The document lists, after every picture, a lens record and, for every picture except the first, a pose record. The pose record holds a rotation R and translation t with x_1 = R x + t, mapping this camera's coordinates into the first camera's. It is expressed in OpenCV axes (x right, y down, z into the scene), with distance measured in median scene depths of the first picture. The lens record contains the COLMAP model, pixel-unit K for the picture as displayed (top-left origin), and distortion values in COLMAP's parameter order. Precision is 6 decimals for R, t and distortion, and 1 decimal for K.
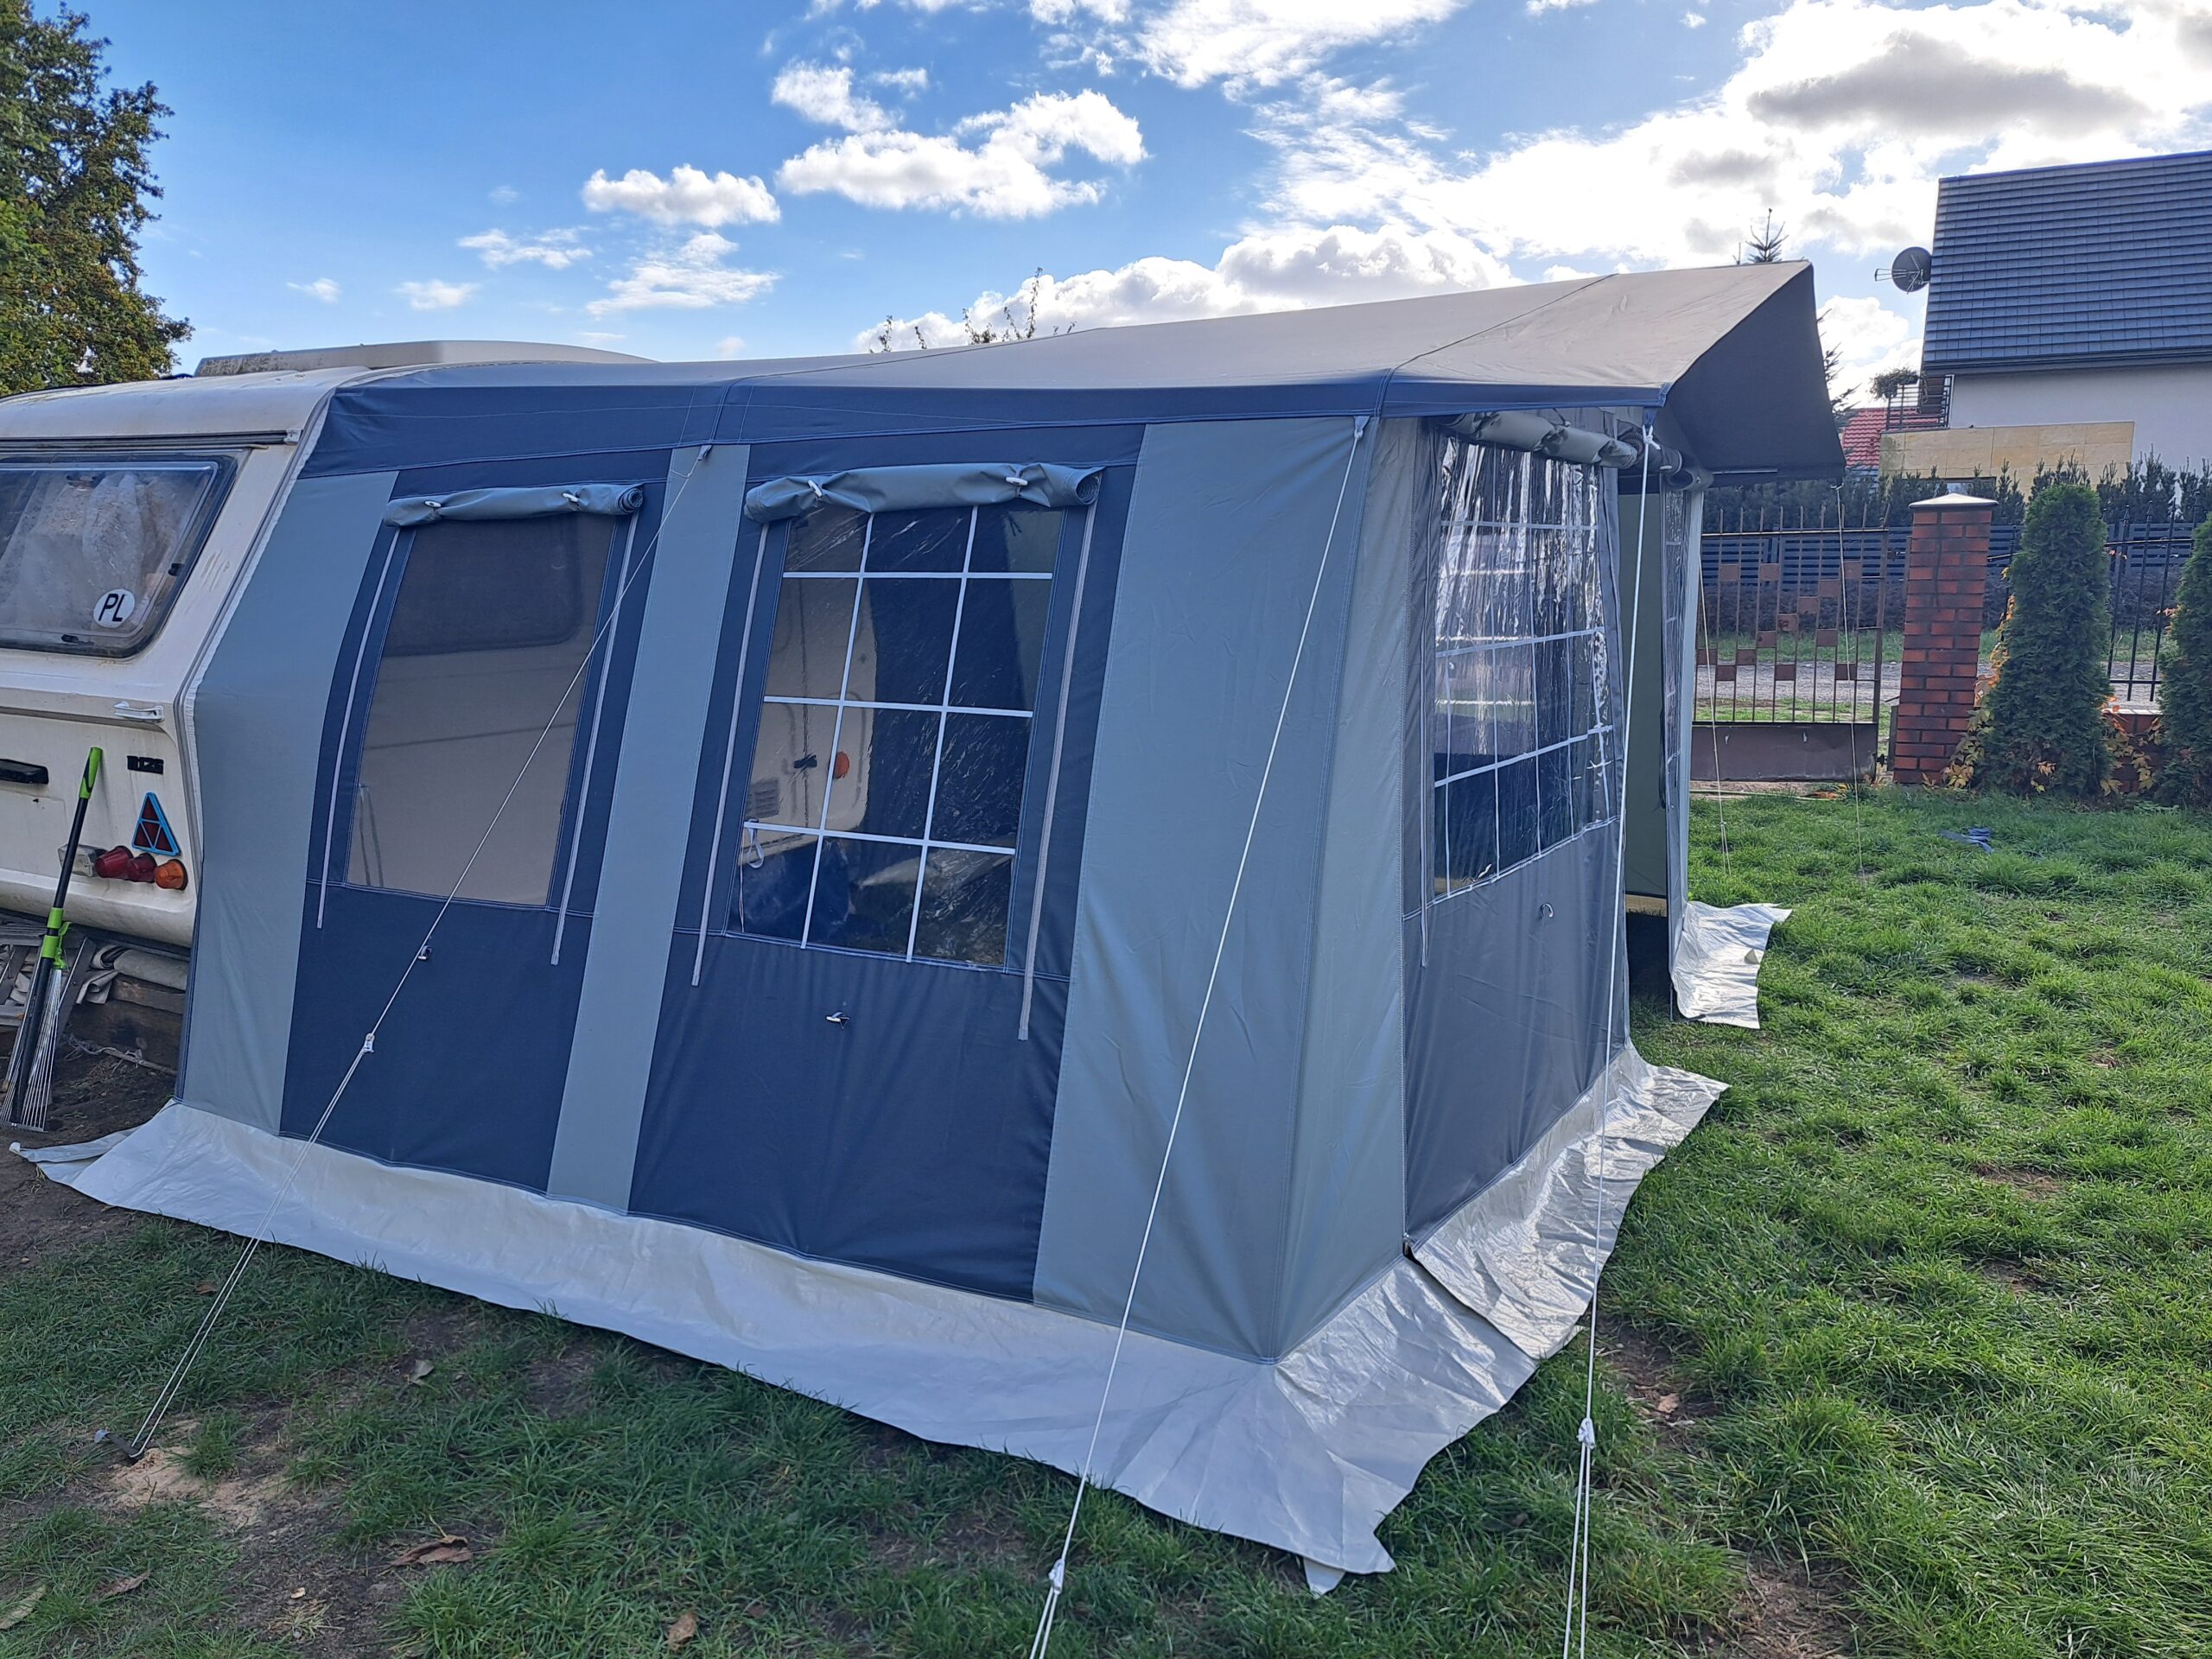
lens RADIAL K [[1604.6, 0, 1106.0], [0, 1604.6, 829.5], [0, 0, 1]] dist [0.032042, 0.001888]
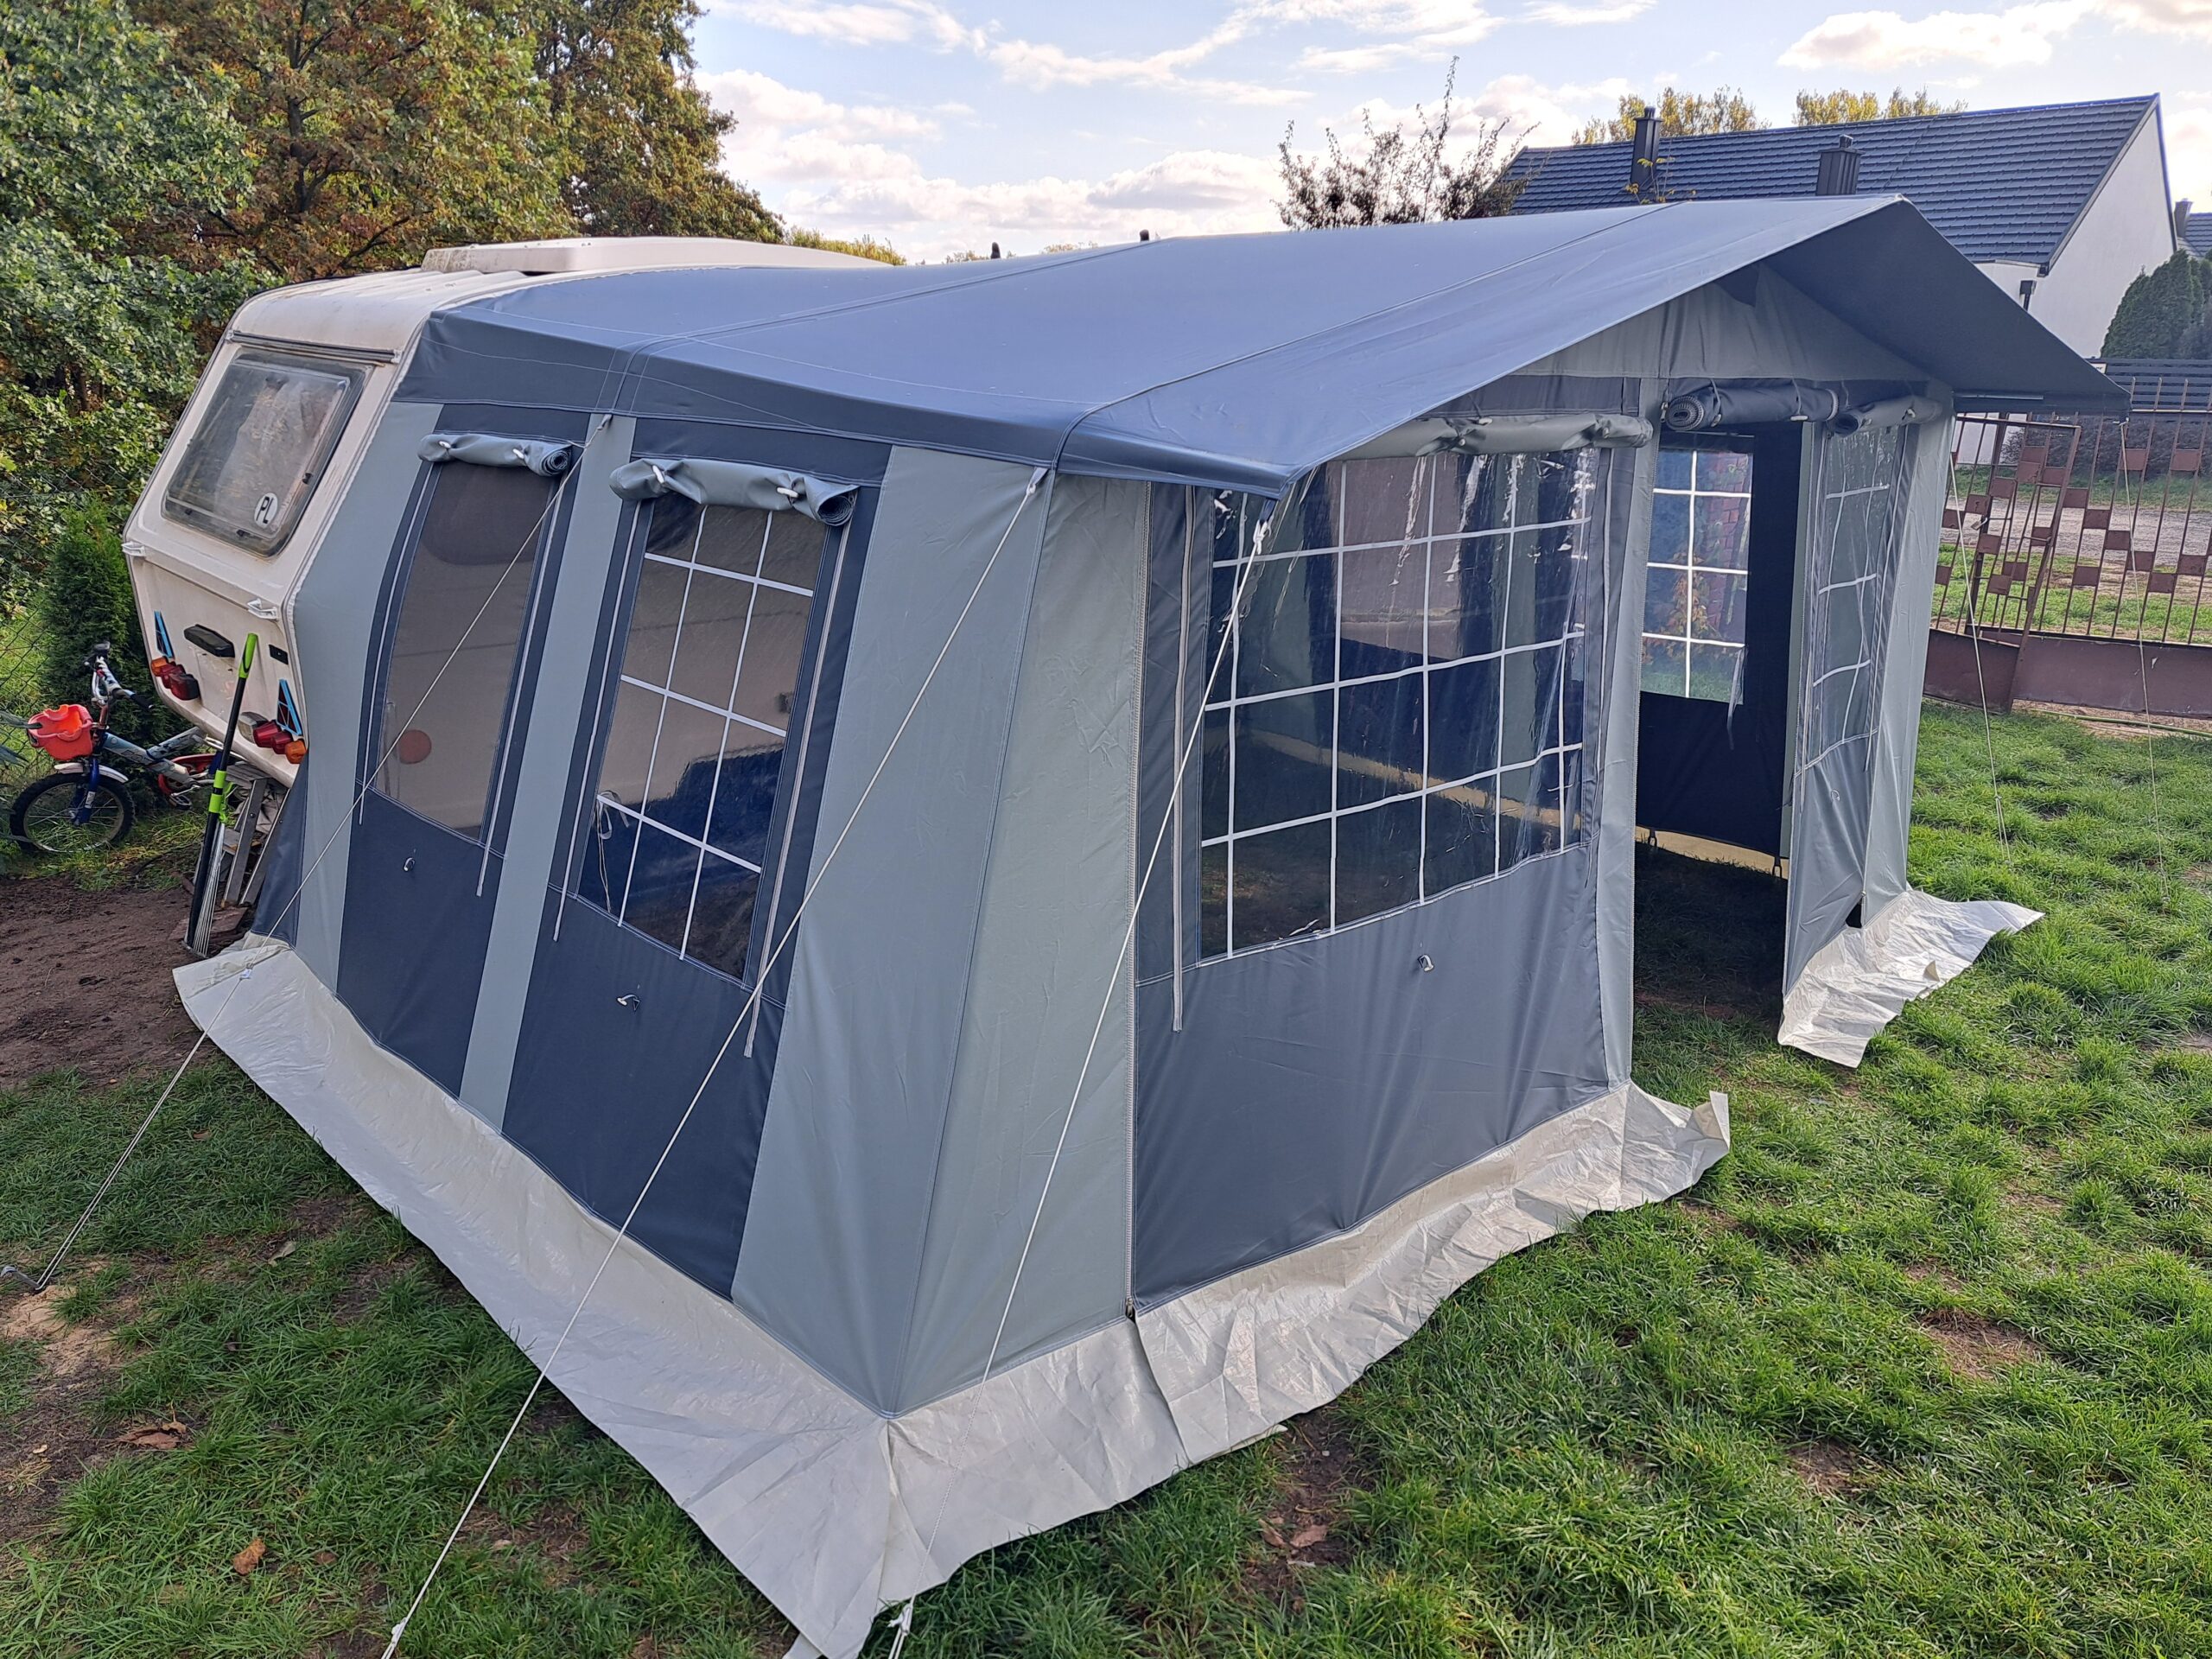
lens RADIAL K [[1603.7, 0, 1106.0], [0, 1603.7, 858.8], [0, 0, 1]] dist [0.026993, -0.001241]
pose [[0.949901, 0.115135, -0.290573, 0.378475], [-0.071848, 0.985219, 0.155502, -0.142745], [0.304182, -0.126835, 0.944132, 0.099992]]
